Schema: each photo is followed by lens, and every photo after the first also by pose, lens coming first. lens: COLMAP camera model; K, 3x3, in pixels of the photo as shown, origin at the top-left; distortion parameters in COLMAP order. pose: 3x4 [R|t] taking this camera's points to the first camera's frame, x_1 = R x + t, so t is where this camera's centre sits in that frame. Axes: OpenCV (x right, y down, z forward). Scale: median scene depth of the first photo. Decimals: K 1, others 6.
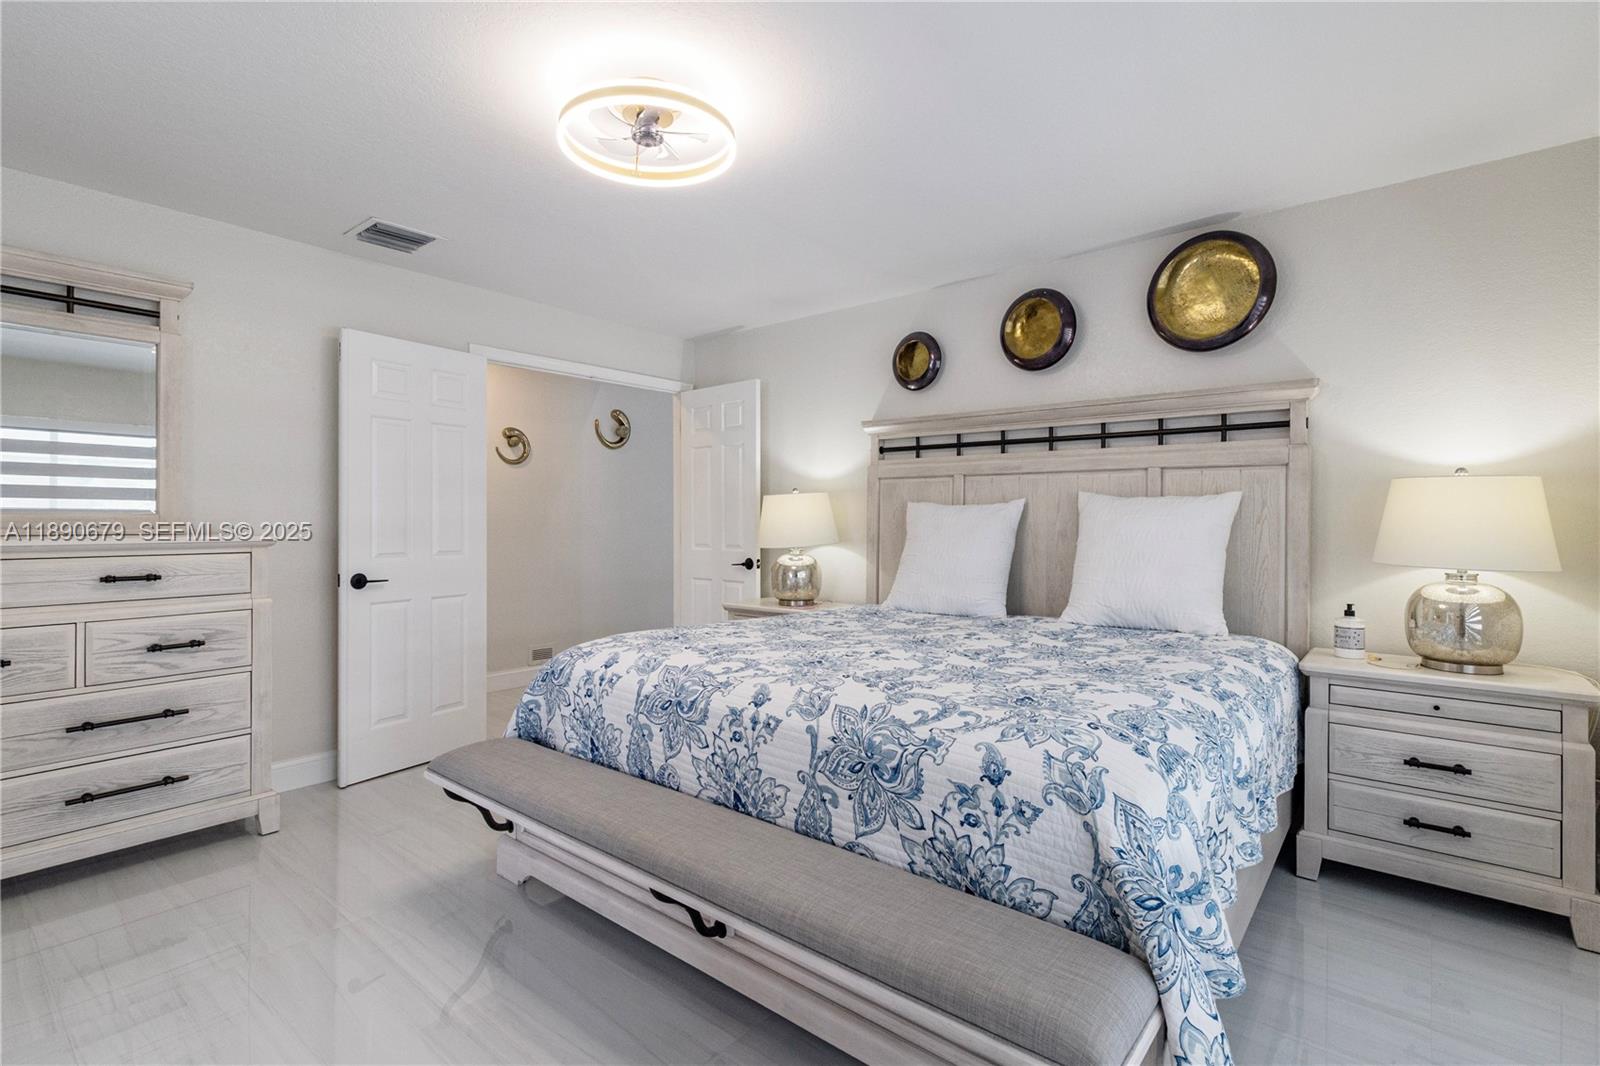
lens RADIAL K [[744.9, 0, 790.4], [0, 744.9, 522.4], [0, 0, 1]] dist [0.000575, 0.000261]
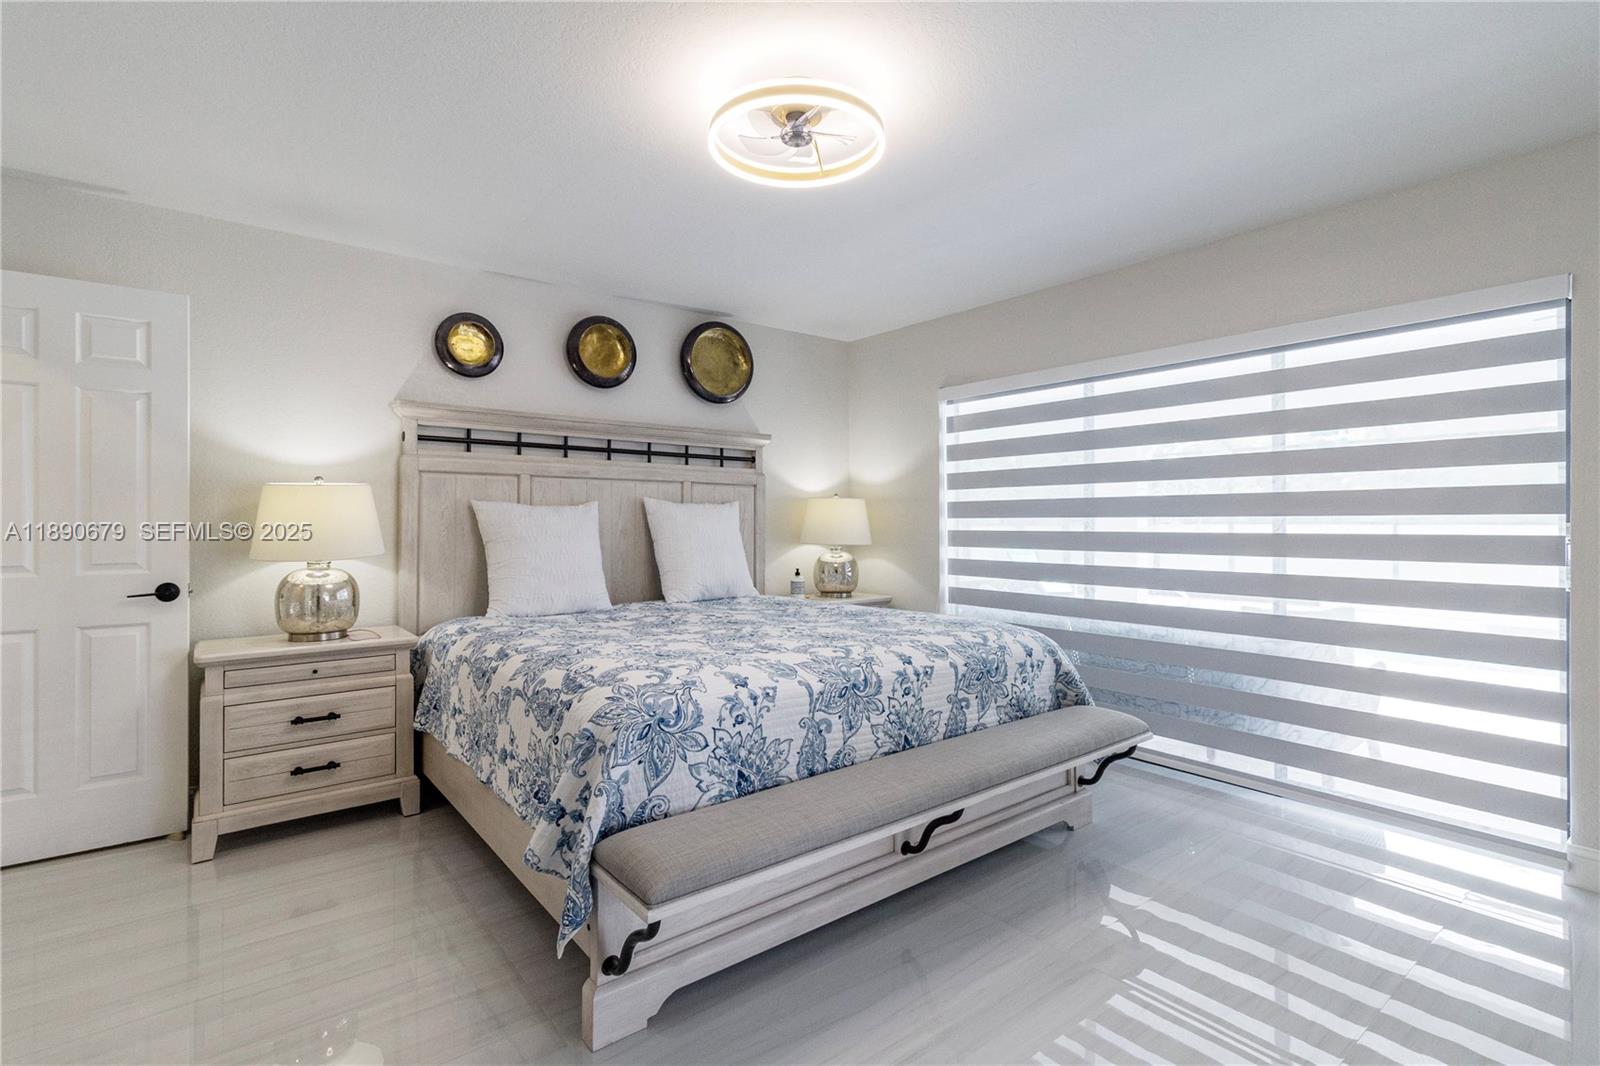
lens RADIAL K [[744.9, 0, 790.4], [0, 744.9, 522.4], [0, 0, 1]] dist [0.000575, 0.000261]
pose [[0.211842, -0.003704, 0.977297, -1.171795], [0.002336, 0.999992, 0.003284, -0.005839], [-0.977301, 0.001588, 0.211849, 0.795801]]
